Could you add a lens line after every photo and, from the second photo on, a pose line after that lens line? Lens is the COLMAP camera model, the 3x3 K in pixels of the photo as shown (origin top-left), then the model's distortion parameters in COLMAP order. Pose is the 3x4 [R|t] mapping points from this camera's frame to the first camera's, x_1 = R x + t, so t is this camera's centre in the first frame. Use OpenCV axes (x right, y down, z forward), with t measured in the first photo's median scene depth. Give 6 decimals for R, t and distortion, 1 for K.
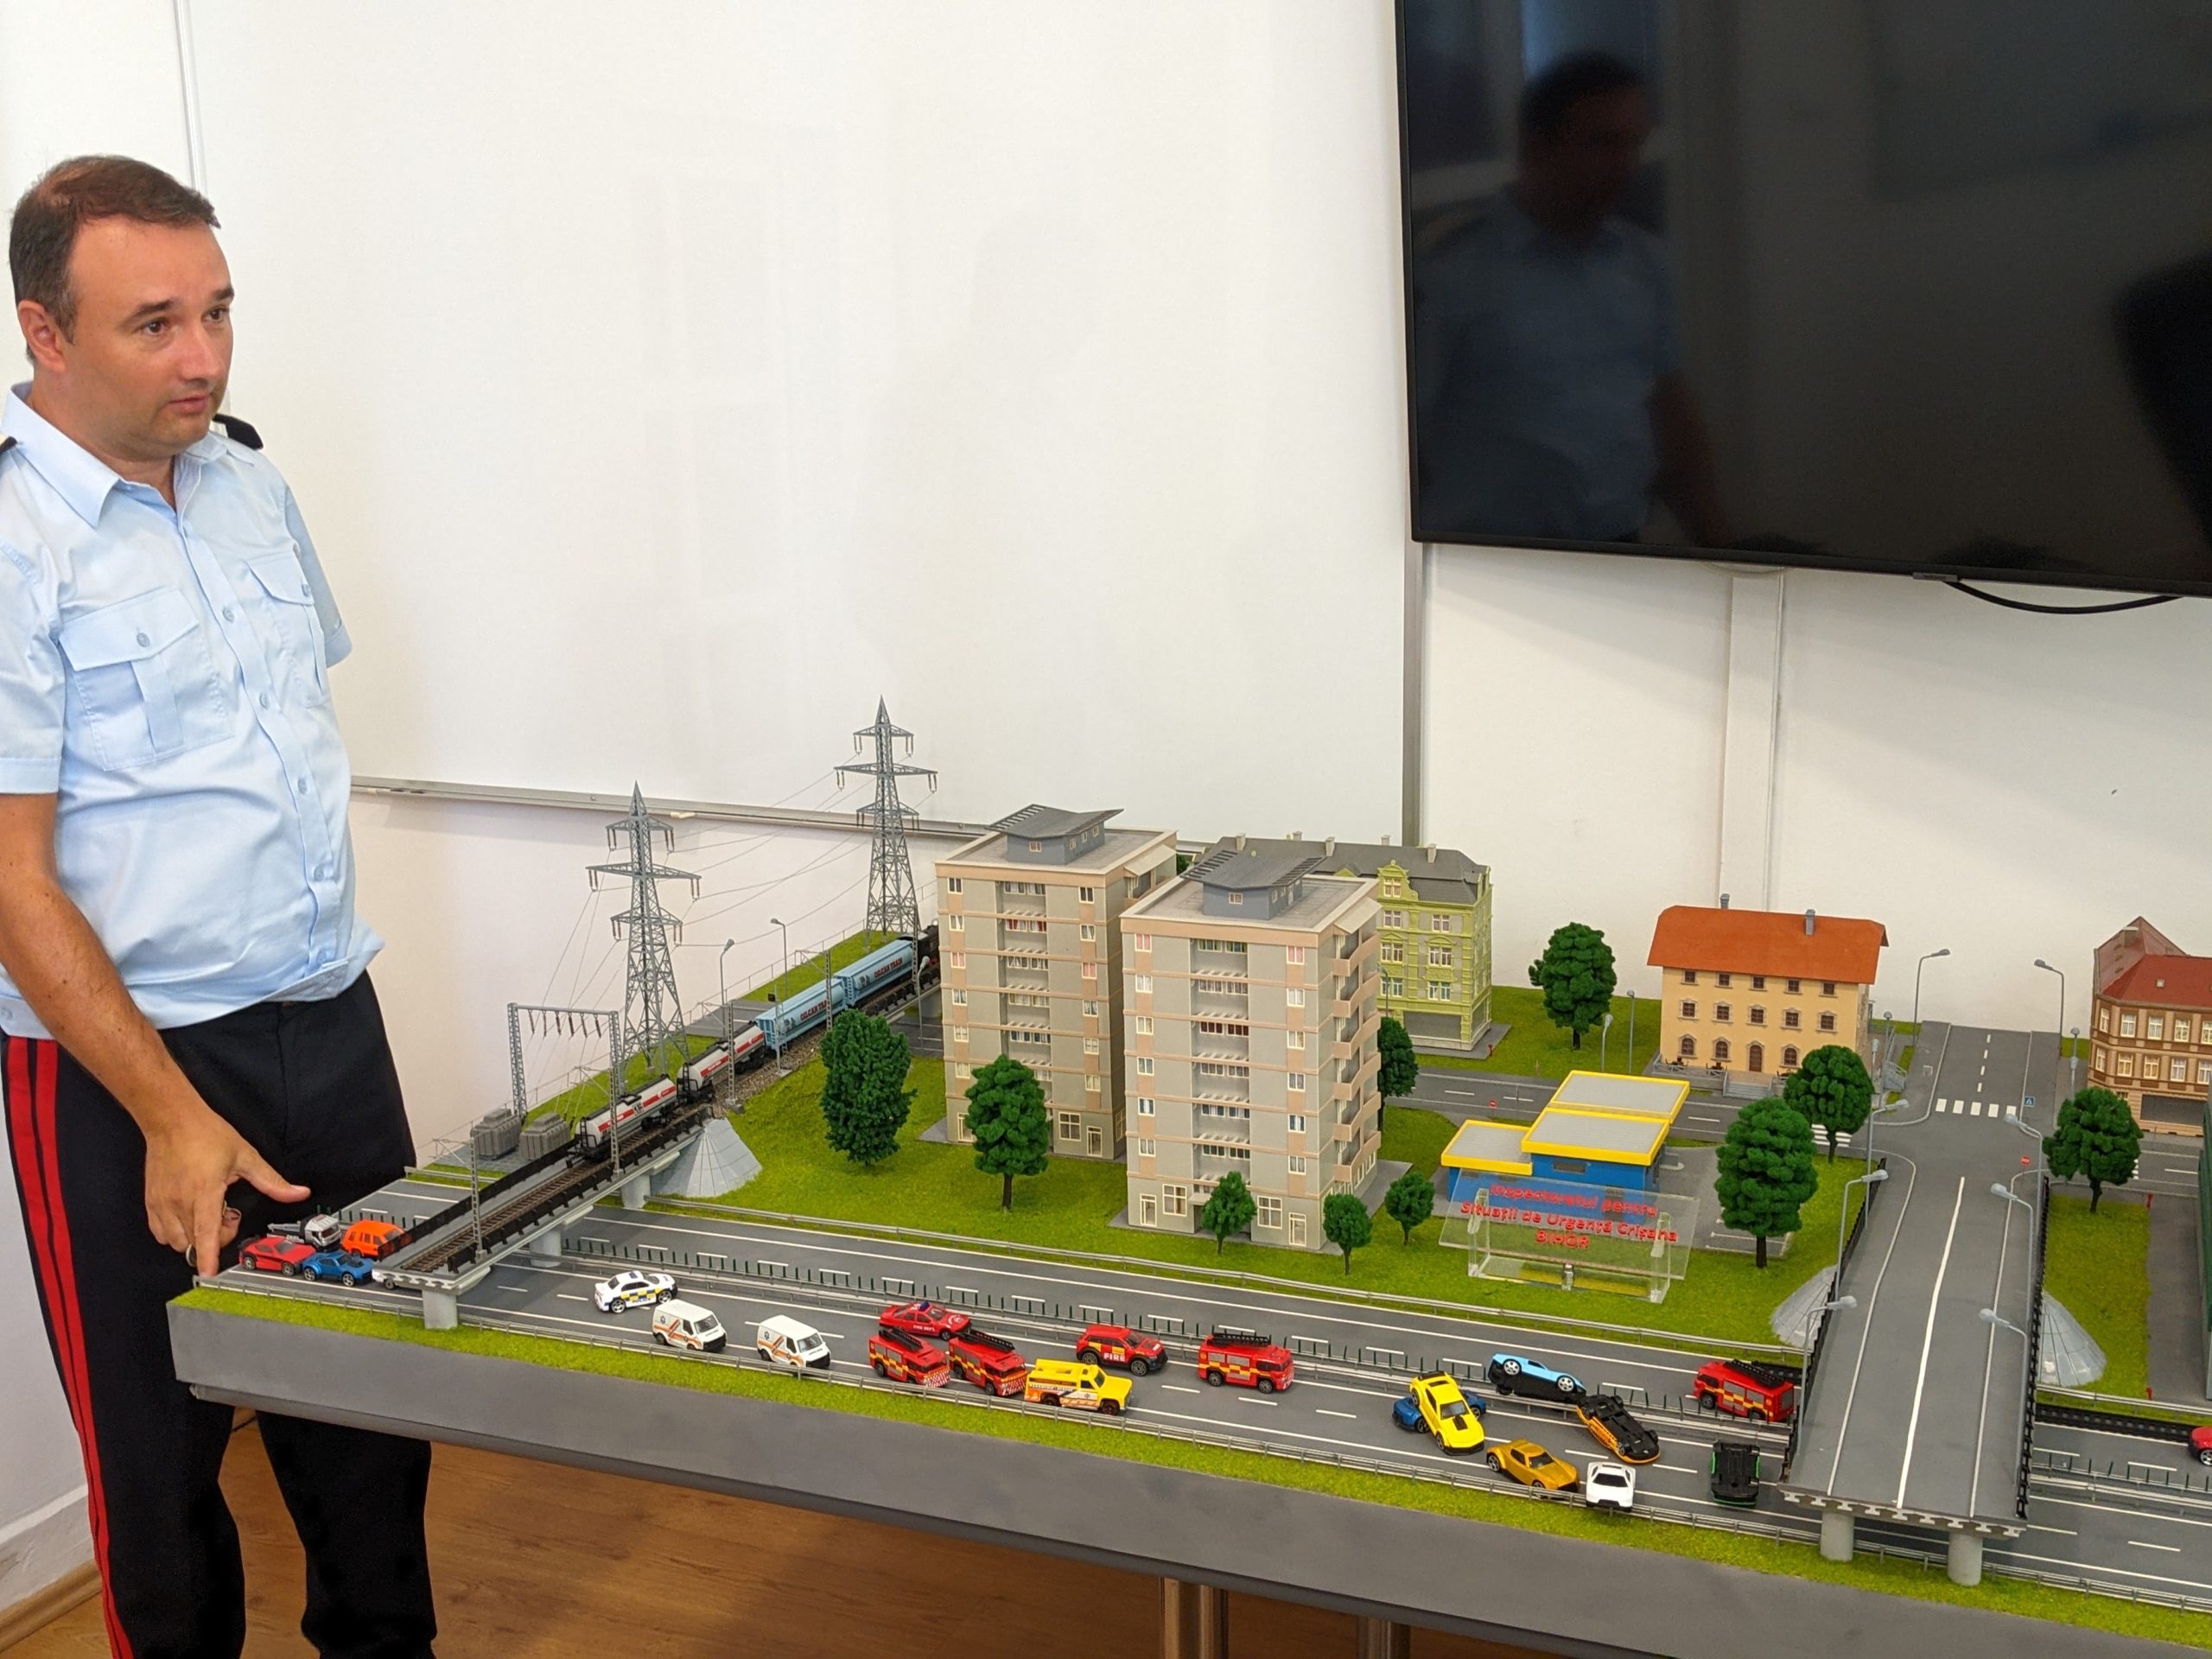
lens RADIAL K [[2417.4, 0, 1011.9], [0, 2417.4, 914.0], [0, 0, 1]] dist [0.129288, -0.416579]
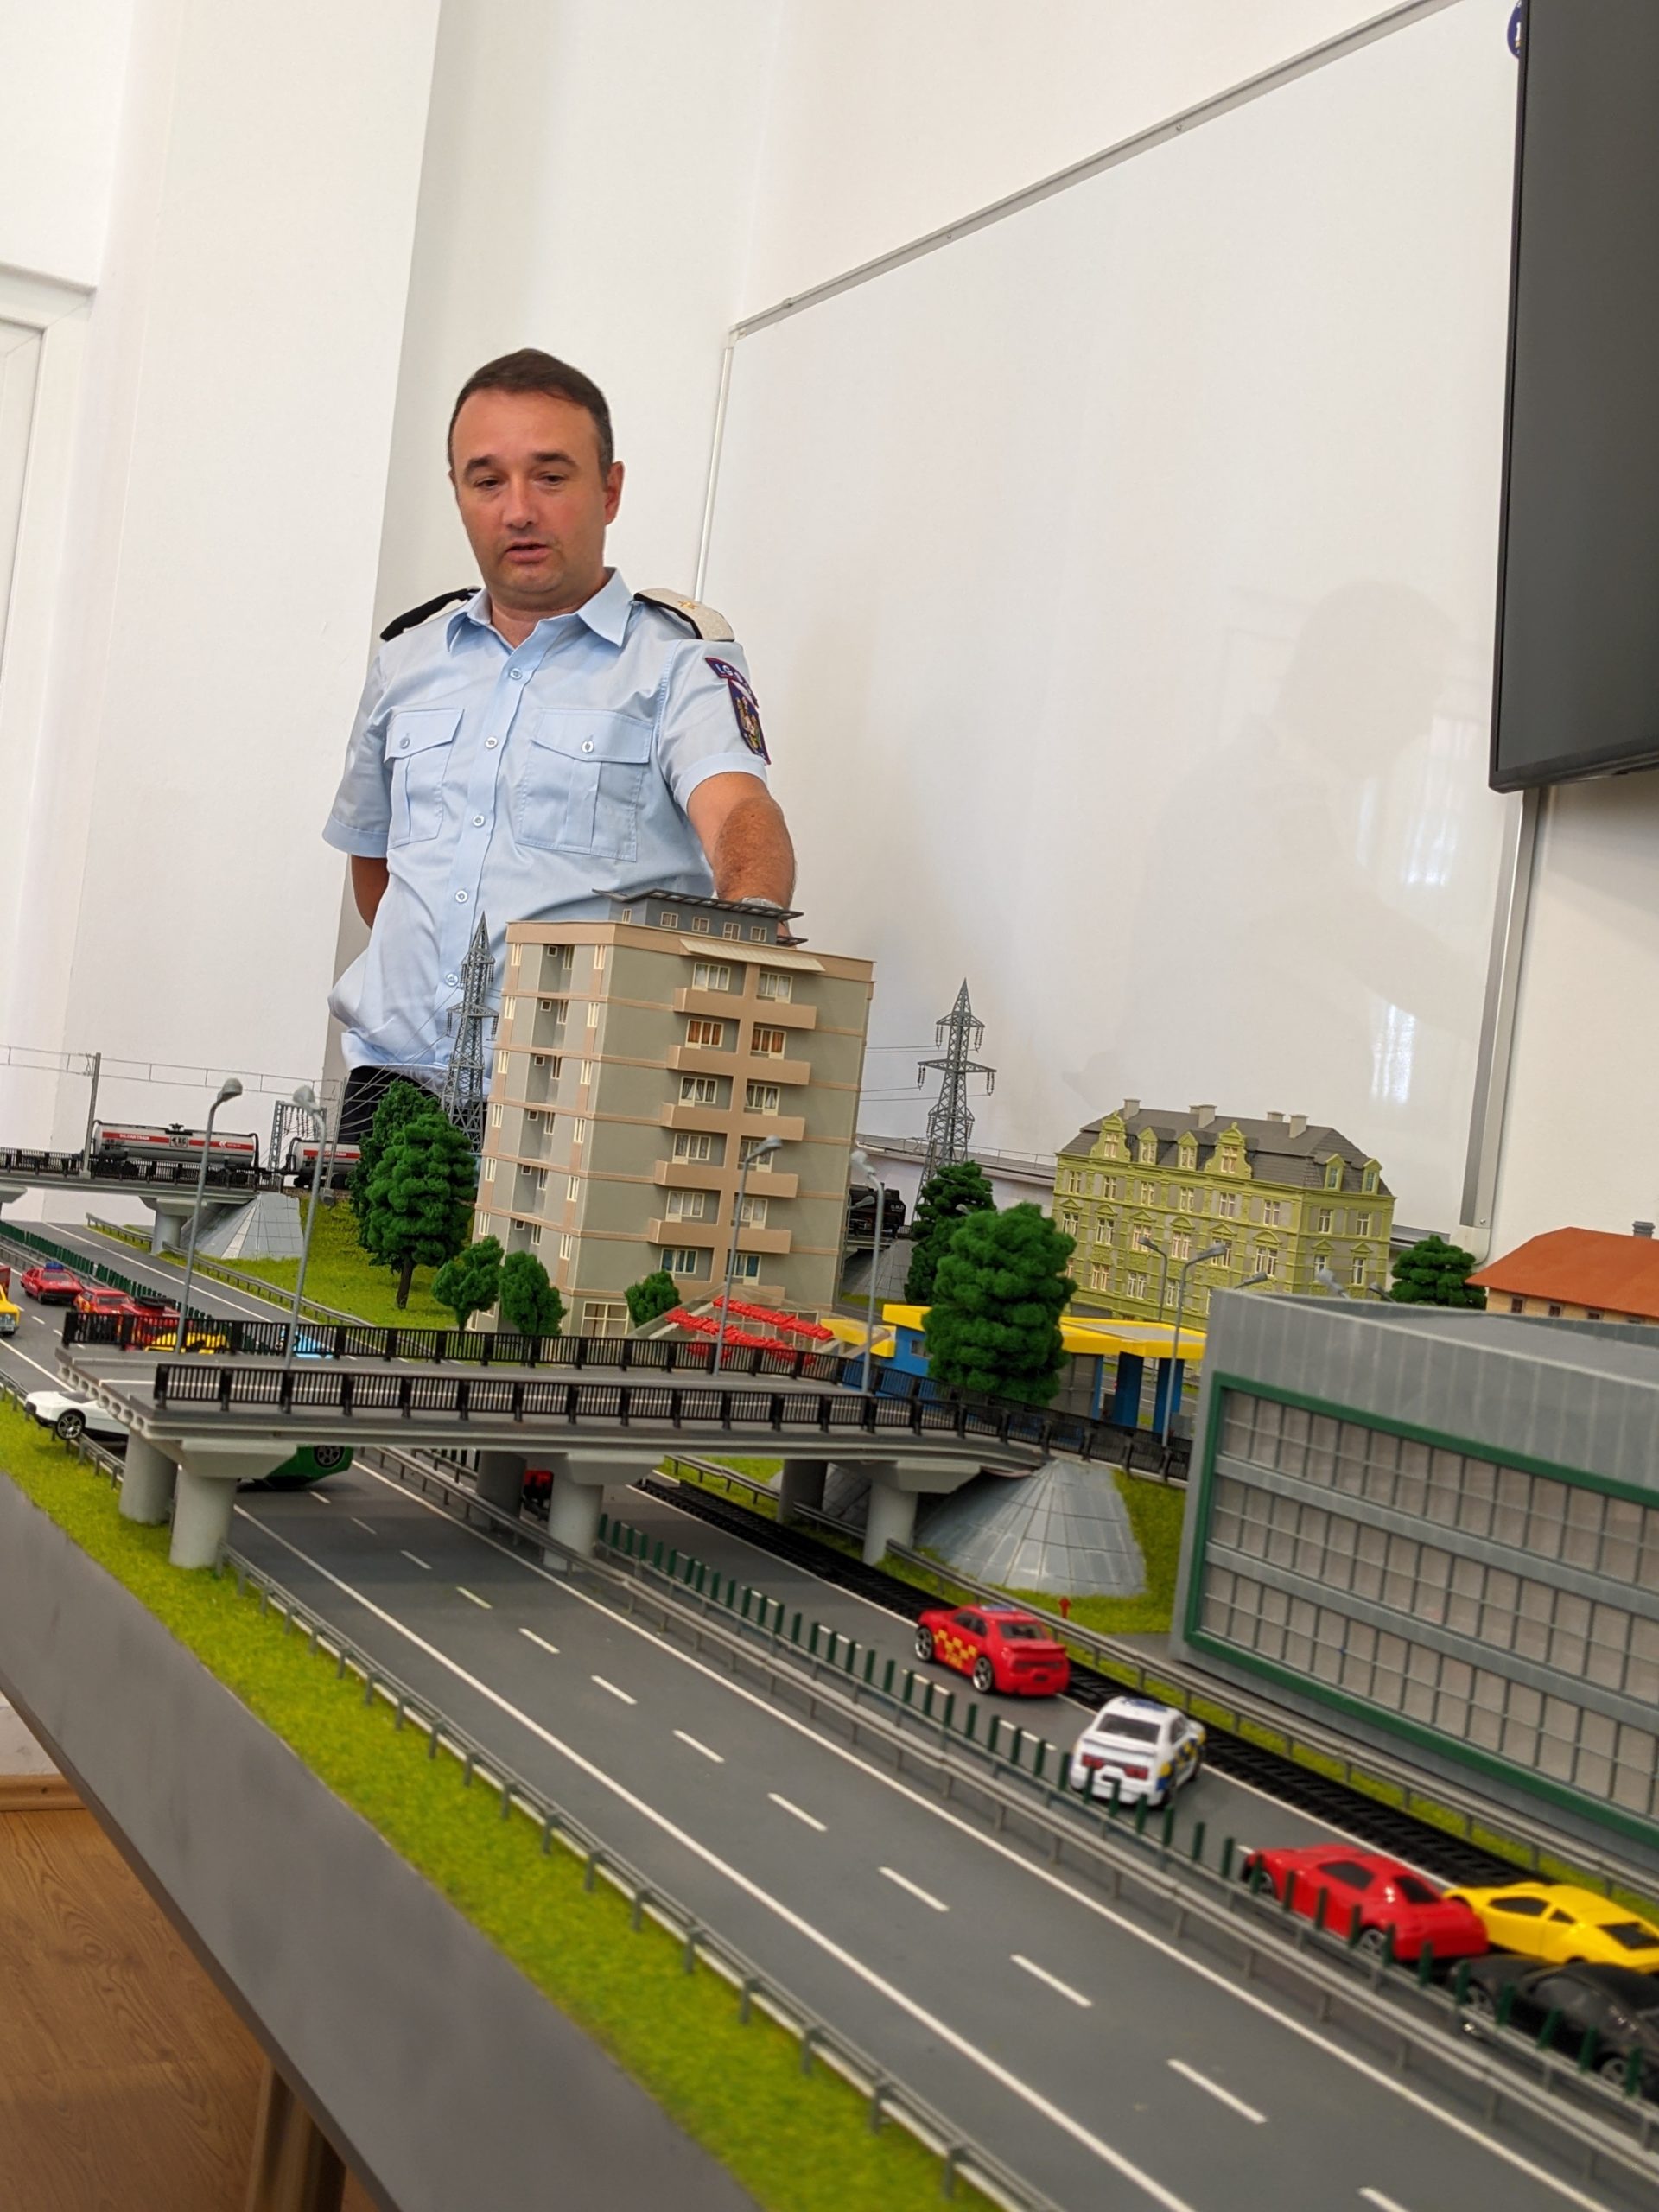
lens RADIAL K [[2404.5, 0, 829.5], [0, 2404.5, 1106.0], [0, 0, 1]] dist [0.132408, -0.420364]
pose [[0.796633, 0.127286, -0.590910, 0.551901], [-0.279931, 0.944117, -0.174019, 0.151670], [0.535737, 0.304043, 0.787746, 0.400542]]
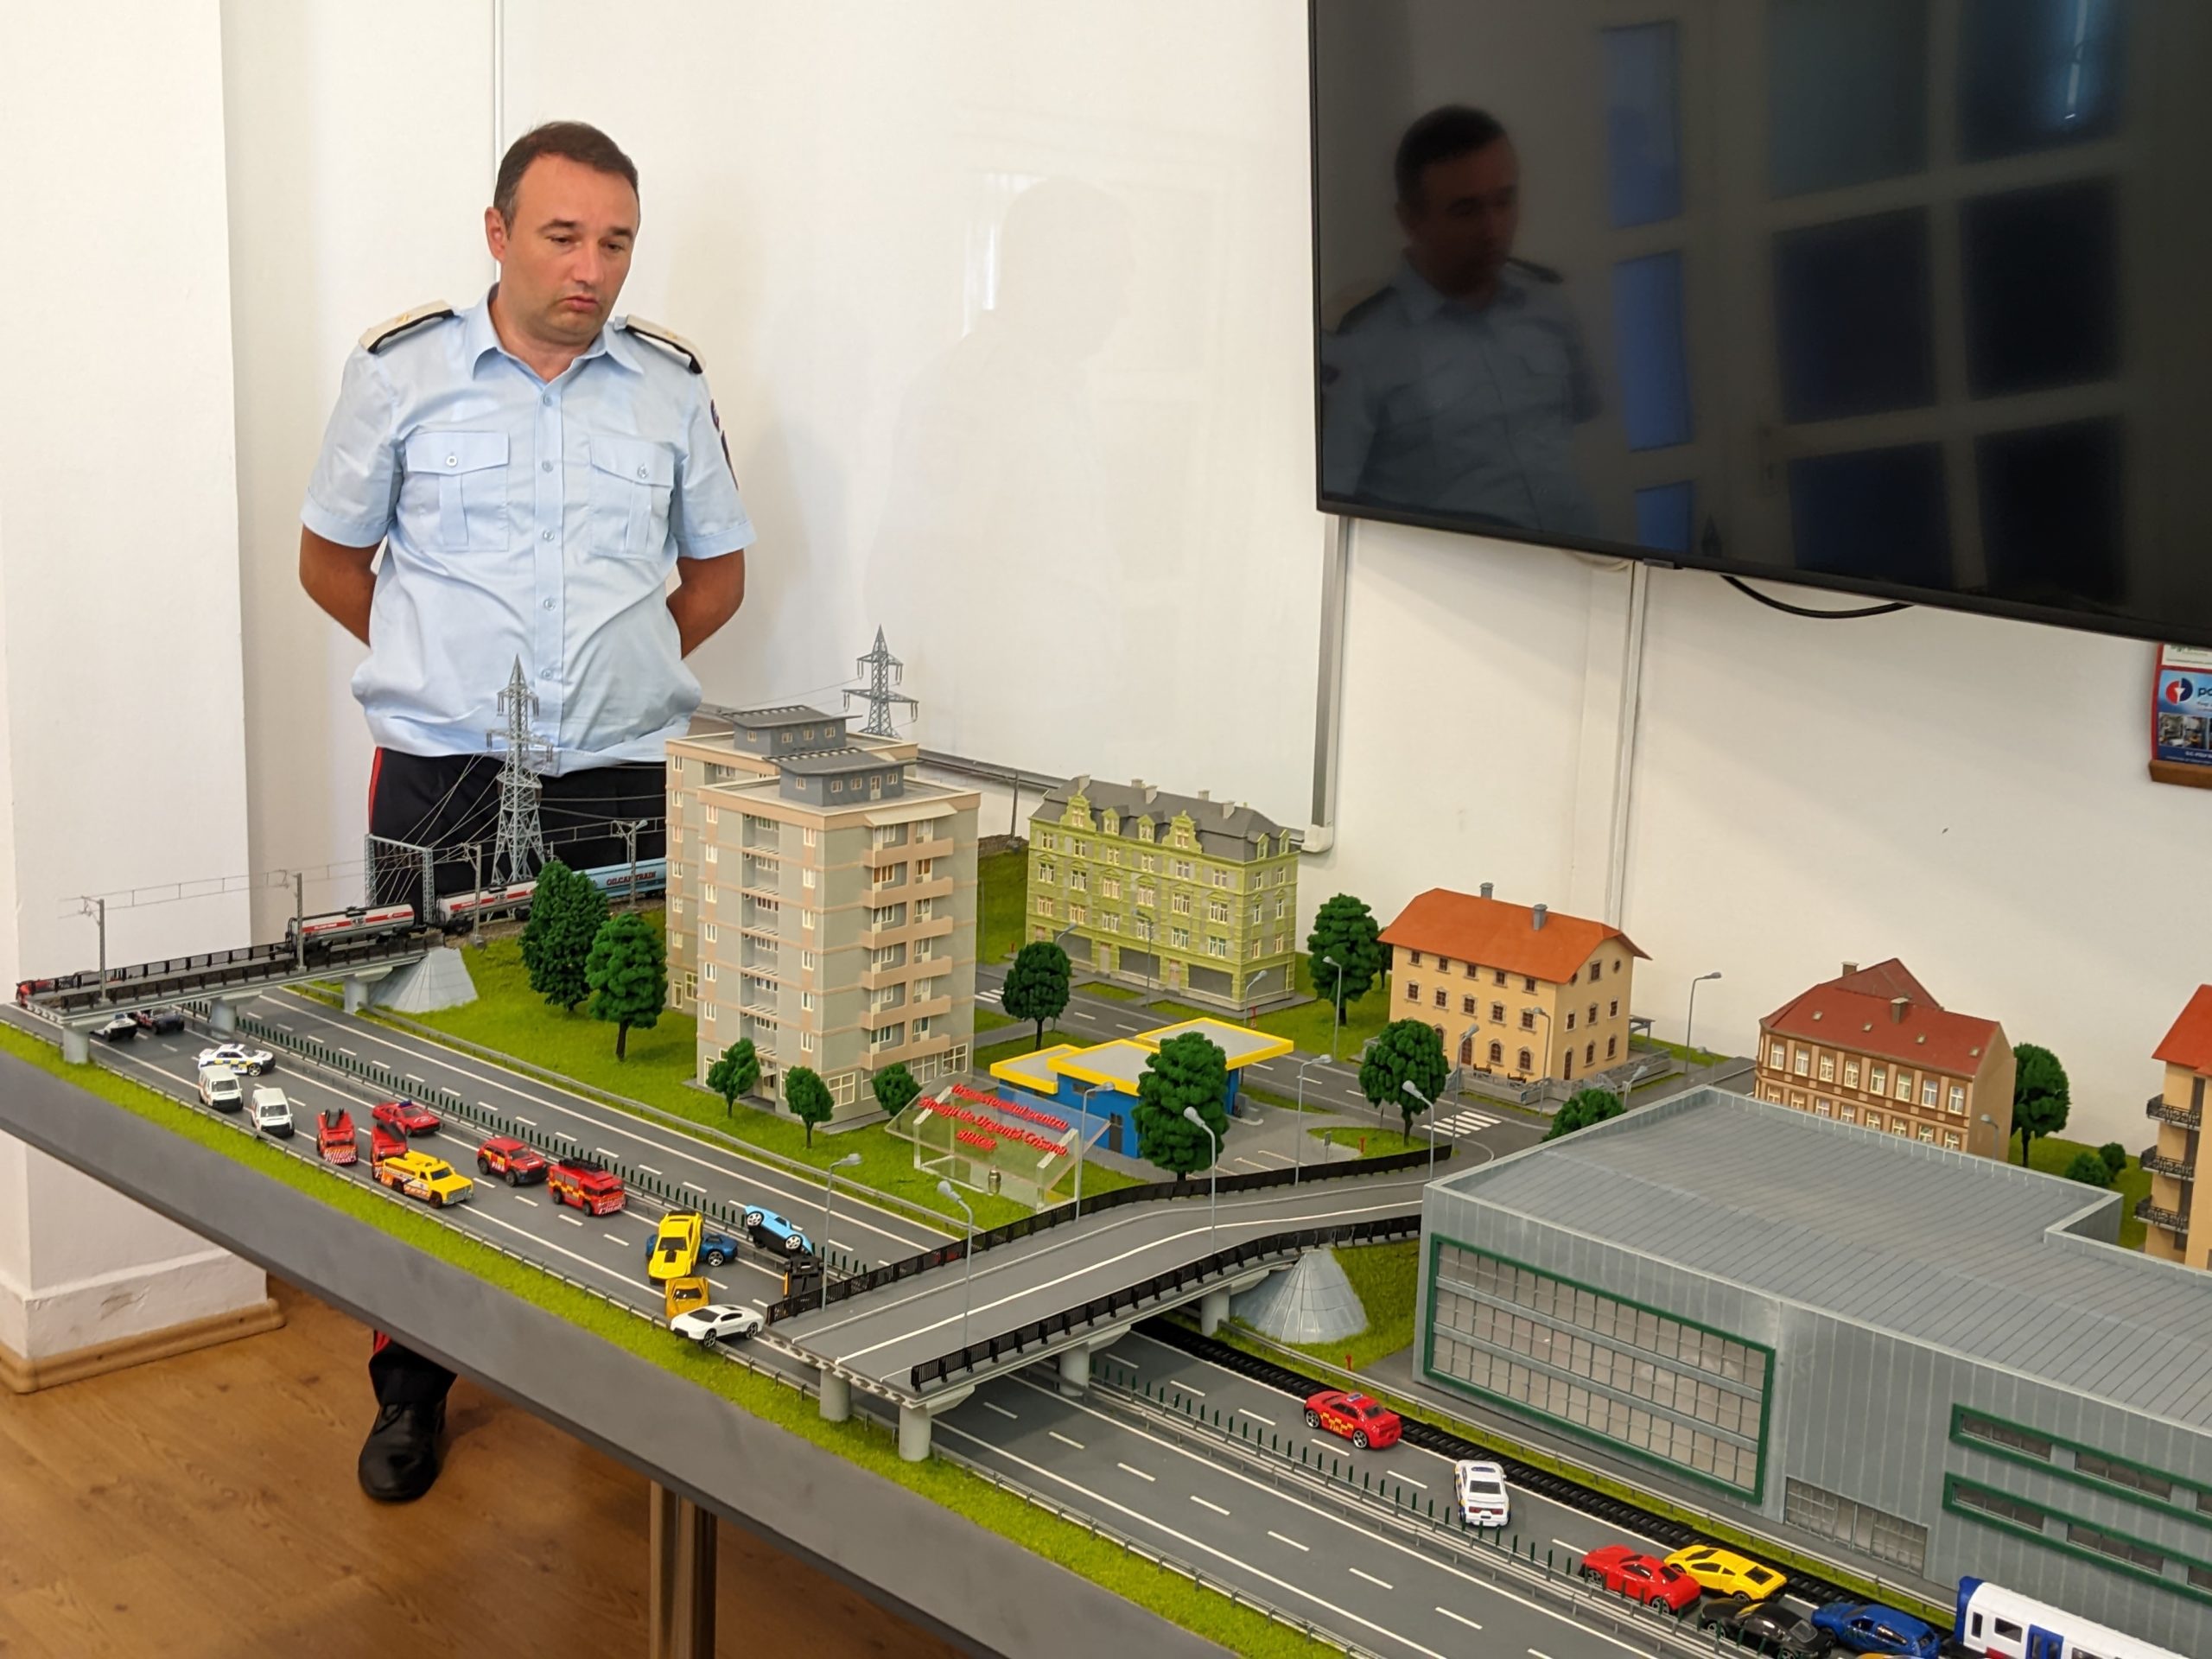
lens RADIAL K [[2404.5, 0, 1074.5], [0, 2404.5, 820.9], [0, 0, 1]] dist [0.132408, -0.420364]
pose [[0.938944, 0.120349, -0.322334, 0.491788], [-0.139705, 0.989482, -0.037512, 0.029088], [0.314430, 0.080254, 0.945882, 0.044344]]
